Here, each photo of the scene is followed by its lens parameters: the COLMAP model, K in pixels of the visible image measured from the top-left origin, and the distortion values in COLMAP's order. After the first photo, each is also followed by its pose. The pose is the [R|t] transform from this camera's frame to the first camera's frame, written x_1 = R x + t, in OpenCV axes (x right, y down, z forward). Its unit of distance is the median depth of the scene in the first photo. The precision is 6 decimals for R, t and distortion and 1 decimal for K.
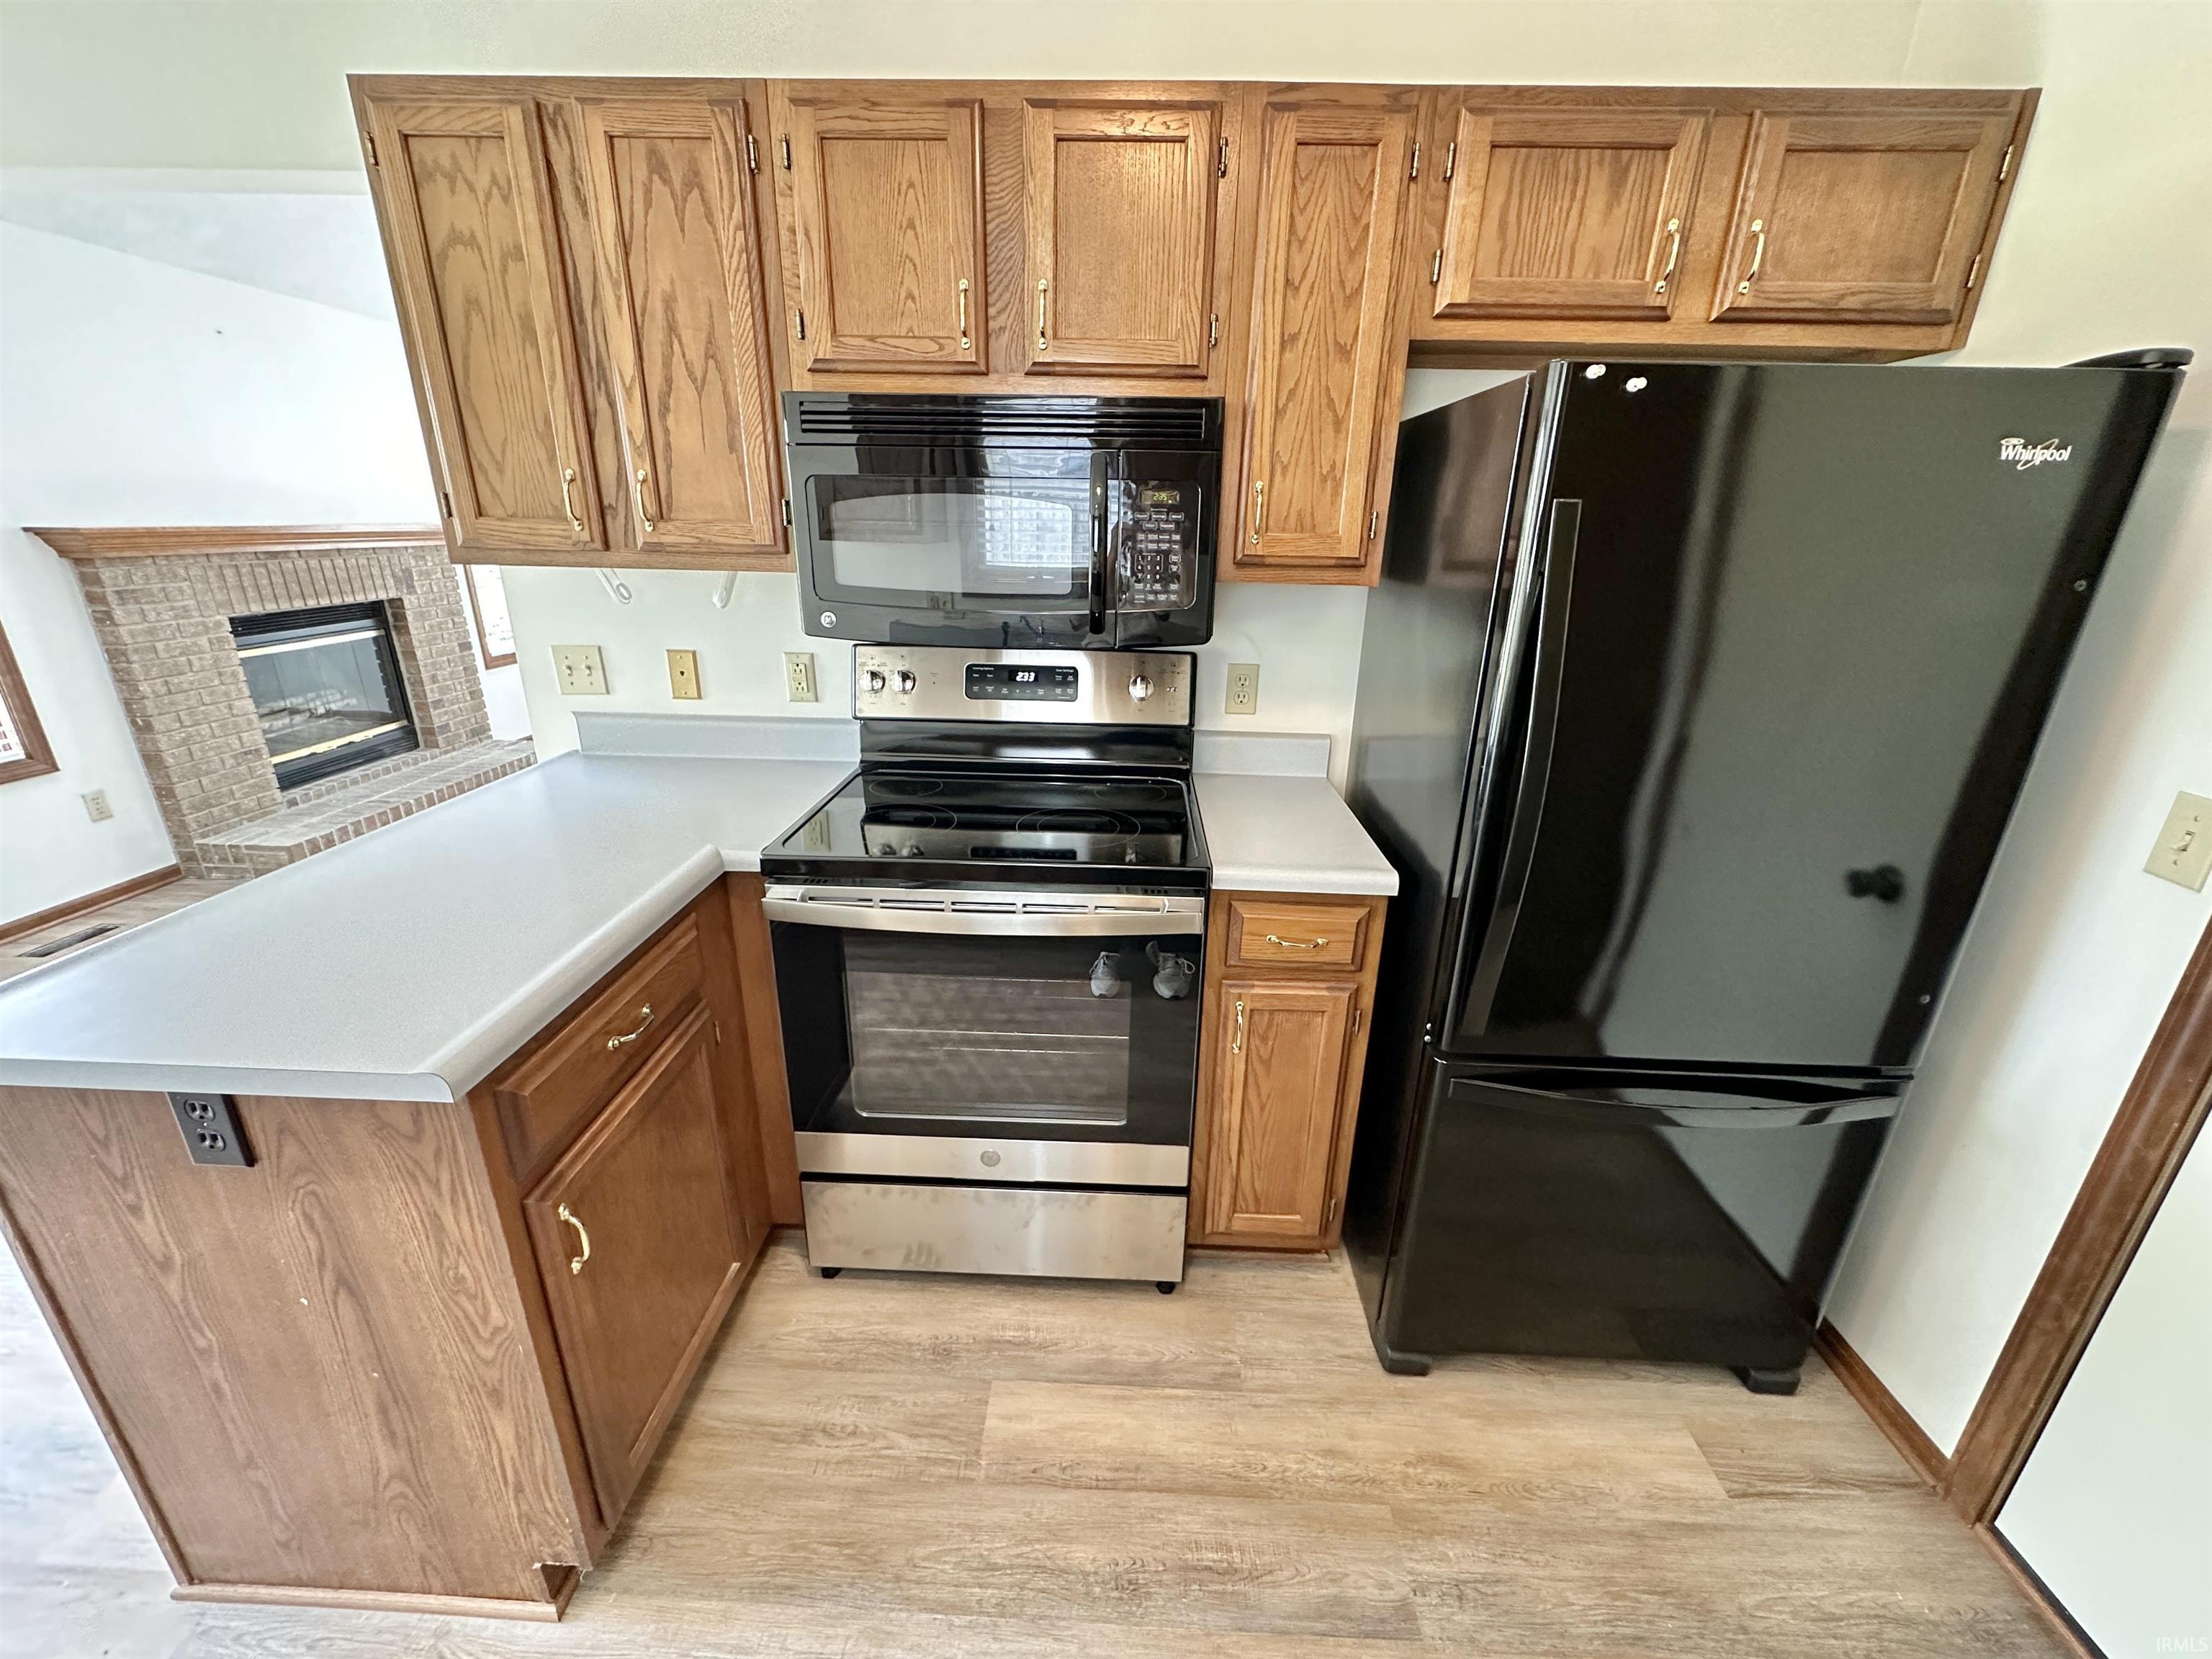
lens RADIAL K [[883.6, 0, 1107.1], [0, 883.6, 828.5], [0, 0, 1]] dist [-0.004042, 0.001149]
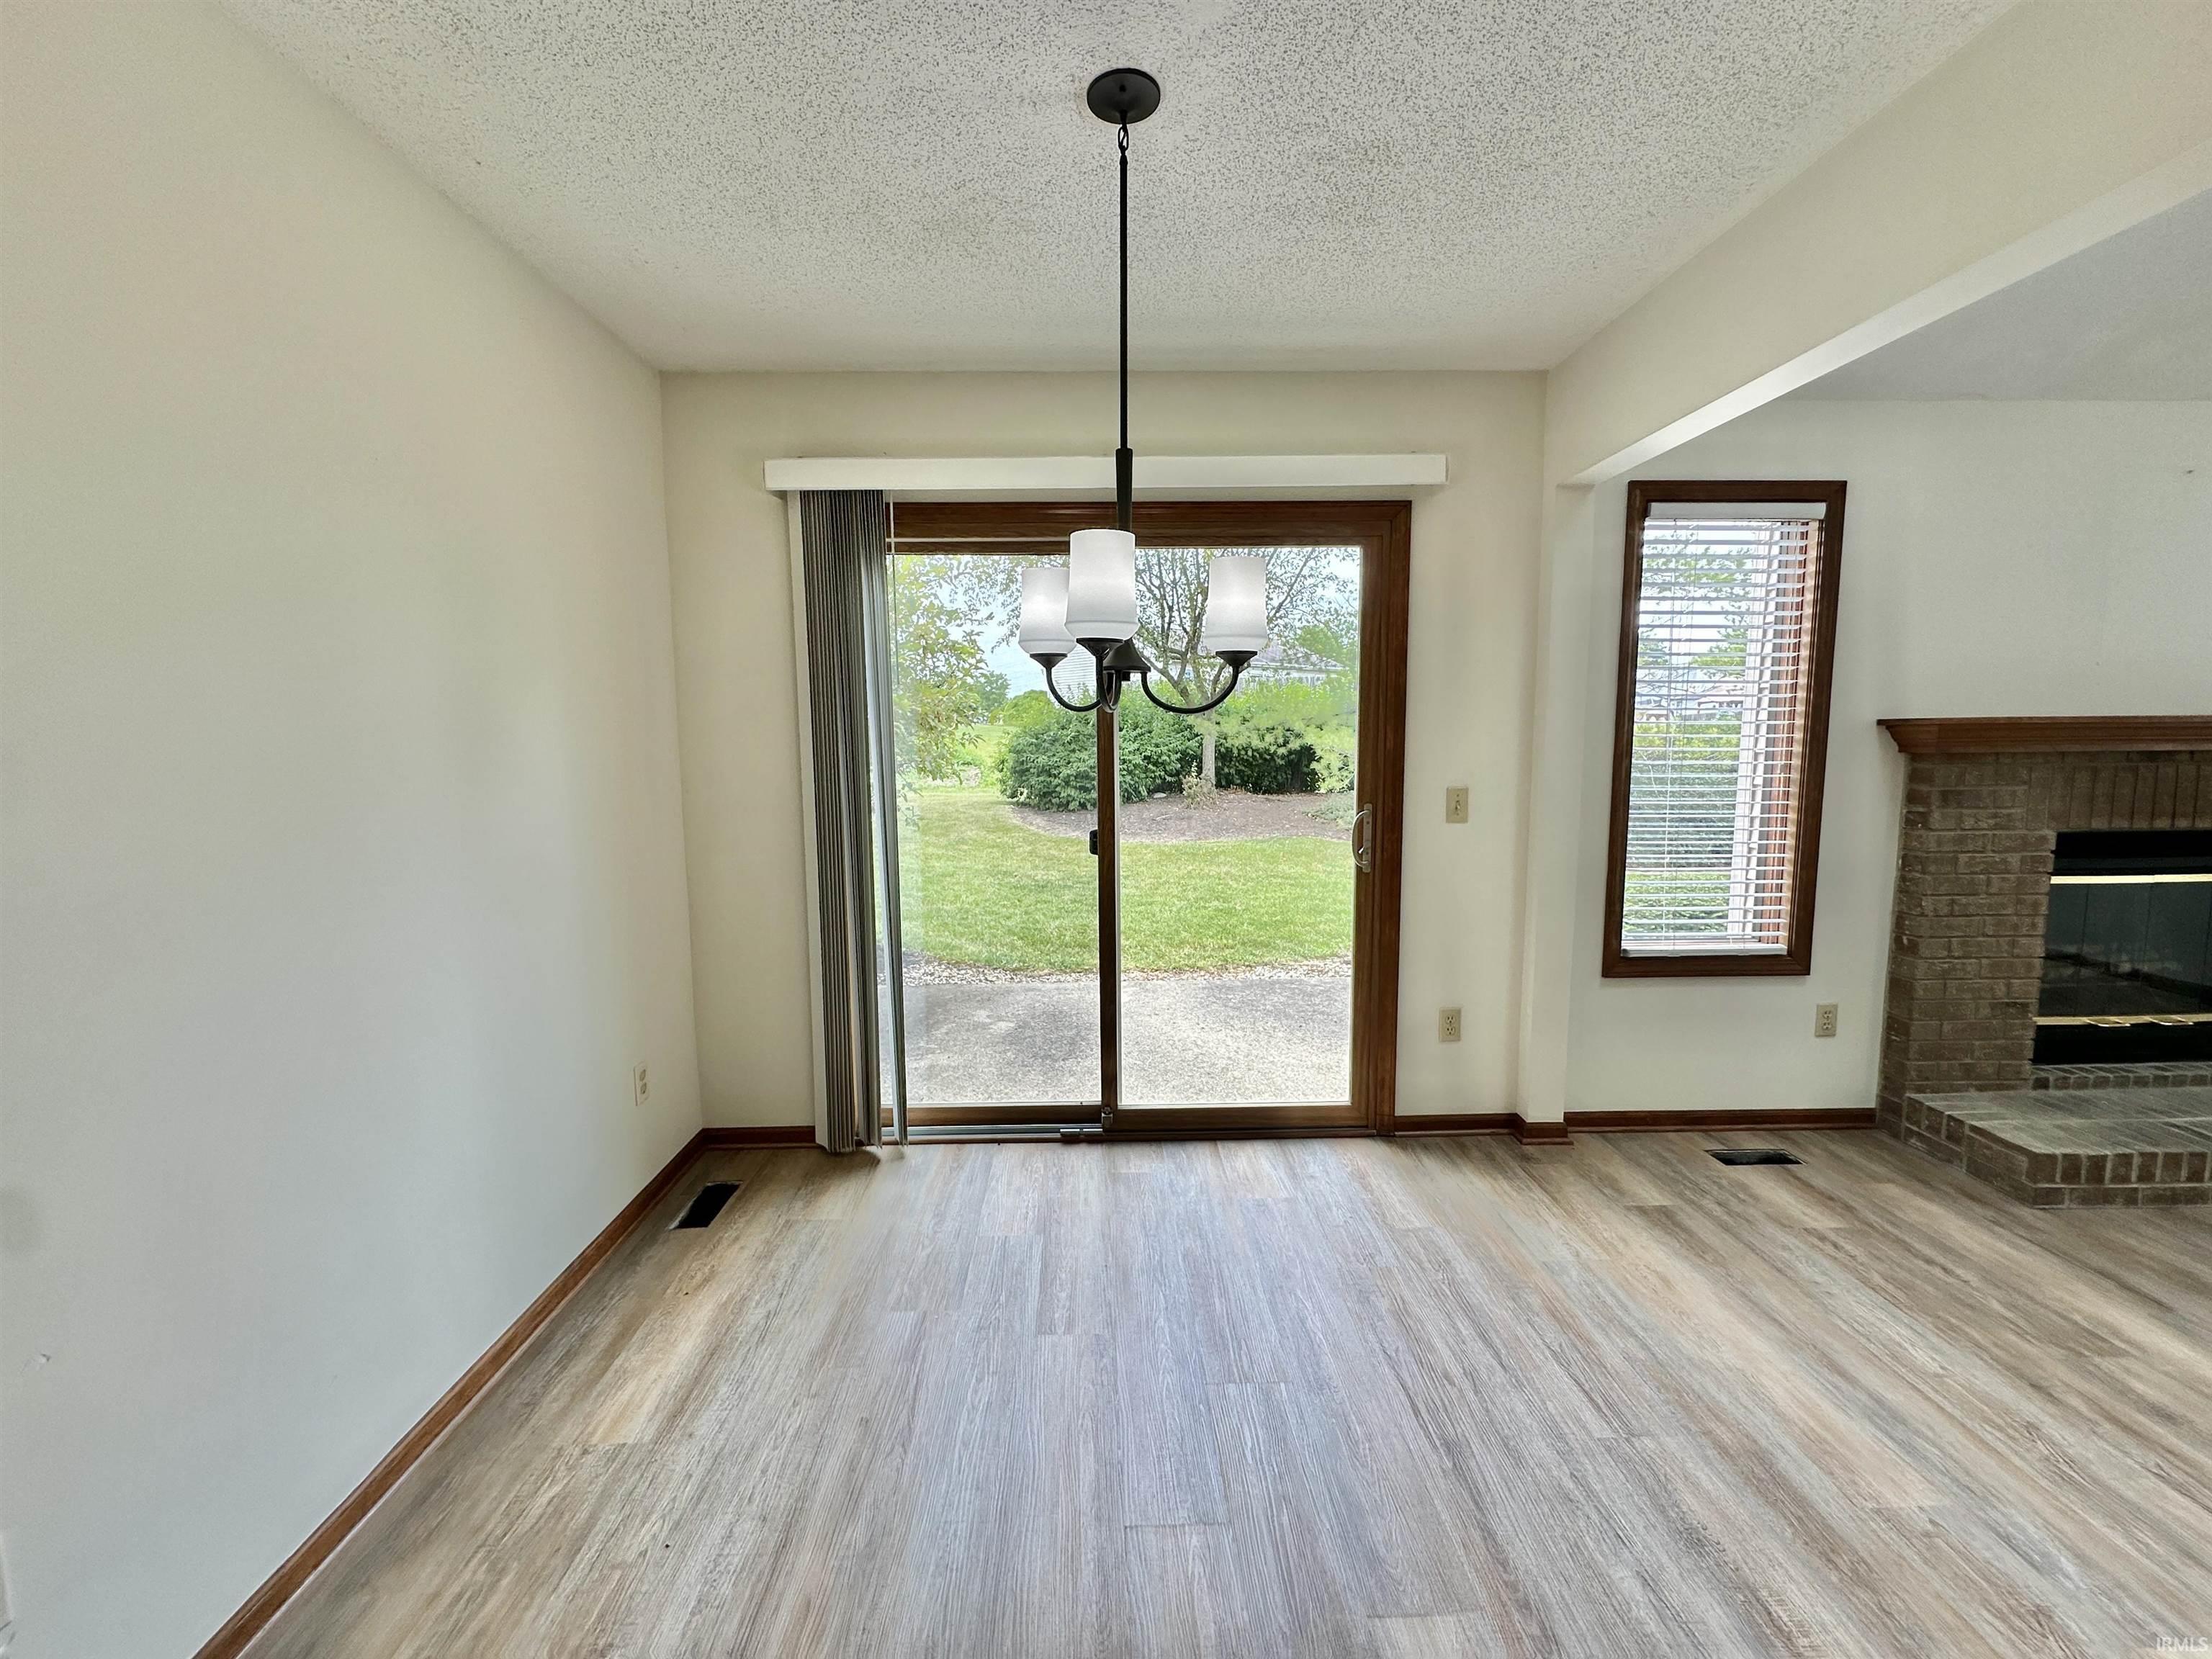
lens RADIAL K [[883.6, 0, 1107.1], [0, 883.6, 828.5], [0, 0, 1]] dist [-0.004042, 0.001149]
pose [[0.057448, 0.088197, -0.994445, -0.681393], [-0.321674, 0.944603, 0.065193, -0.069584], [0.945106, 0.316142, 0.082636, 0.384449]]
